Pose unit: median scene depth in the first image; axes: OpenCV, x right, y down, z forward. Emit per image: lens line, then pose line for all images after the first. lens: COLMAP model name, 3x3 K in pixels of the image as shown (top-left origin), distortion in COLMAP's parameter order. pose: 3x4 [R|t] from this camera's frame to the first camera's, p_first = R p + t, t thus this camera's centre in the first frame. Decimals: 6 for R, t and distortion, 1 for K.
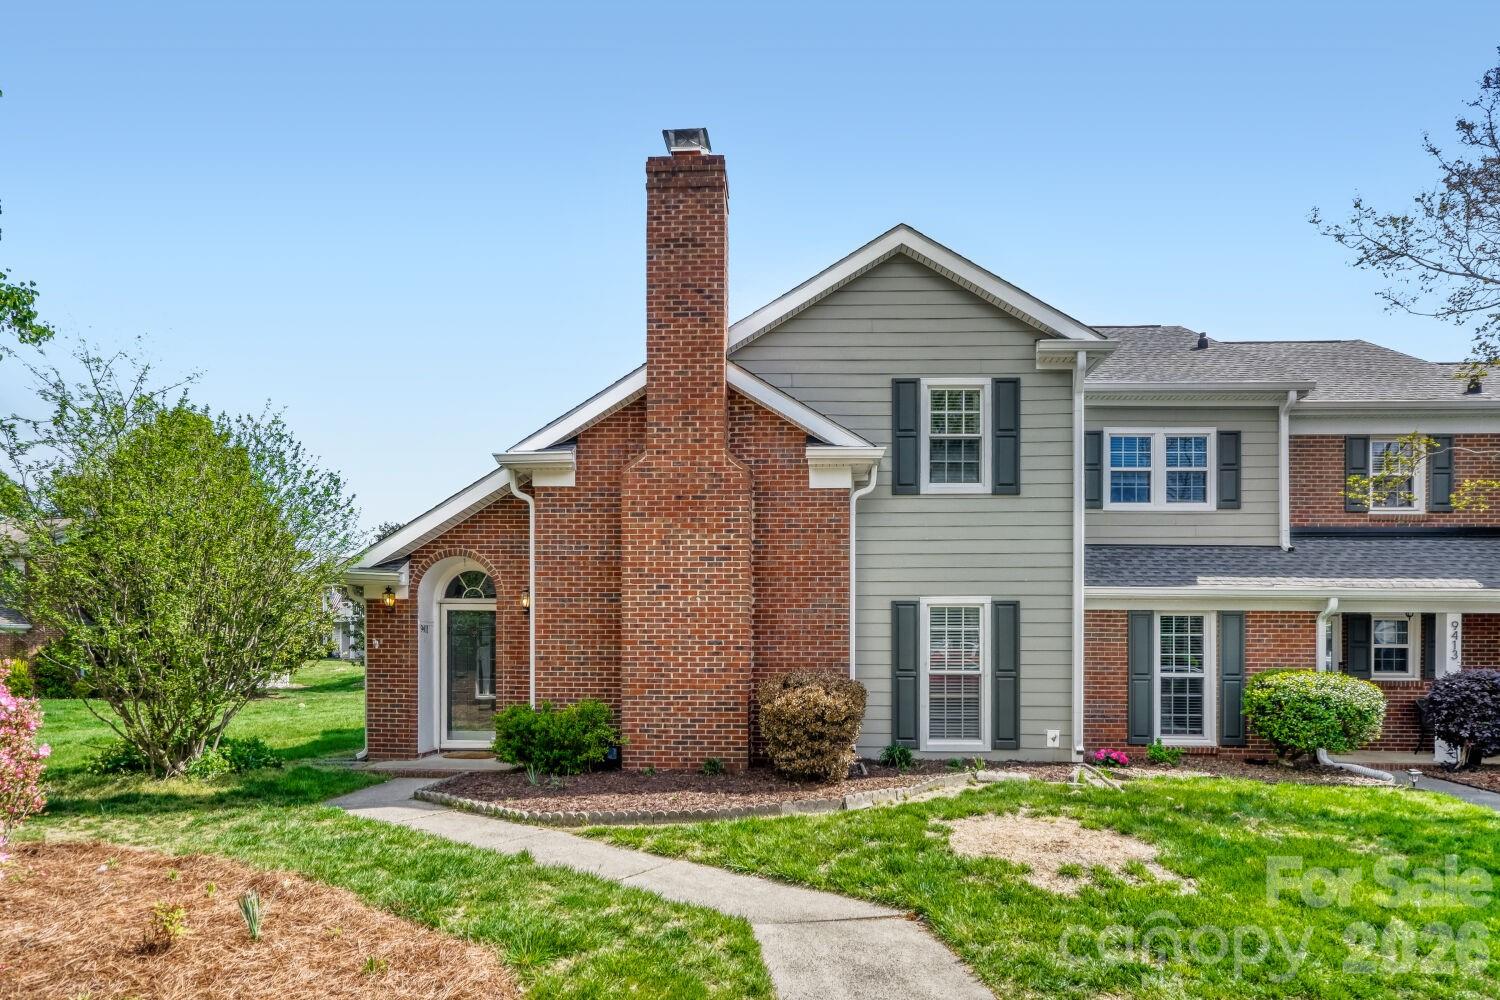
lens RADIAL K [[777.4, 0, 754.3], [0, 777.4, 693.1], [0, 0, 1]] dist [-0.001607, -0.000119]
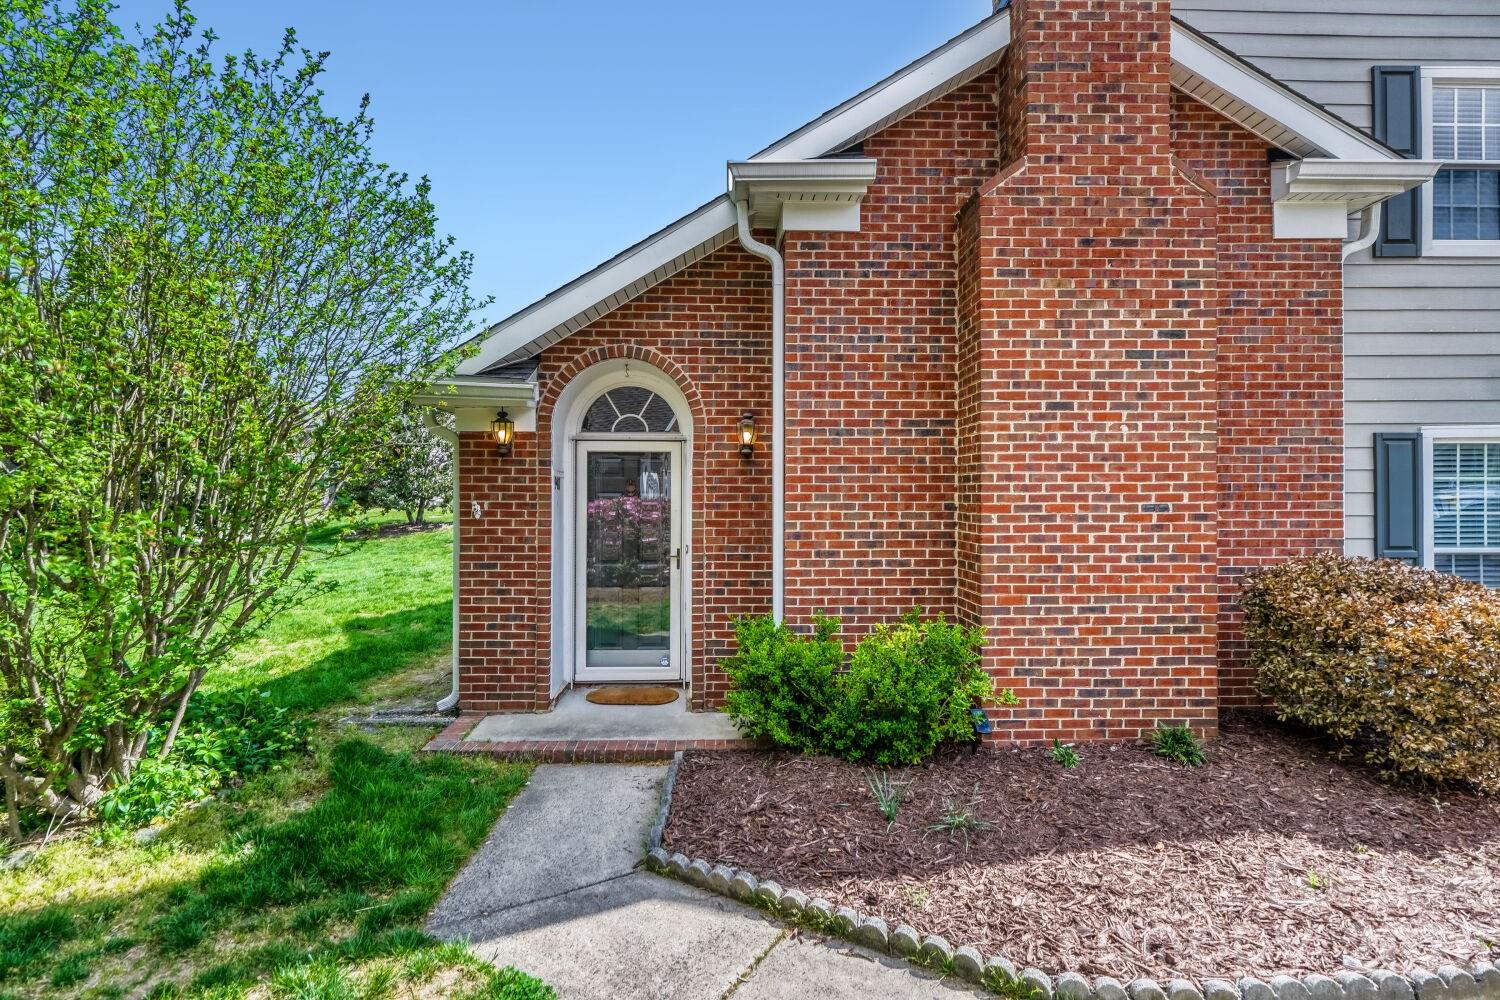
lens RADIAL K [[769.6, 0, 811.5], [0, 769.6, 514.5], [0, 0, 1]] dist [0.002712, 0.000905]
pose [[0.996367, -0.009540, 0.084632, -0.320328], [0.012058, 0.999498, -0.029292, -0.045149], [-0.084310, 0.030206, 0.995982, 0.460513]]
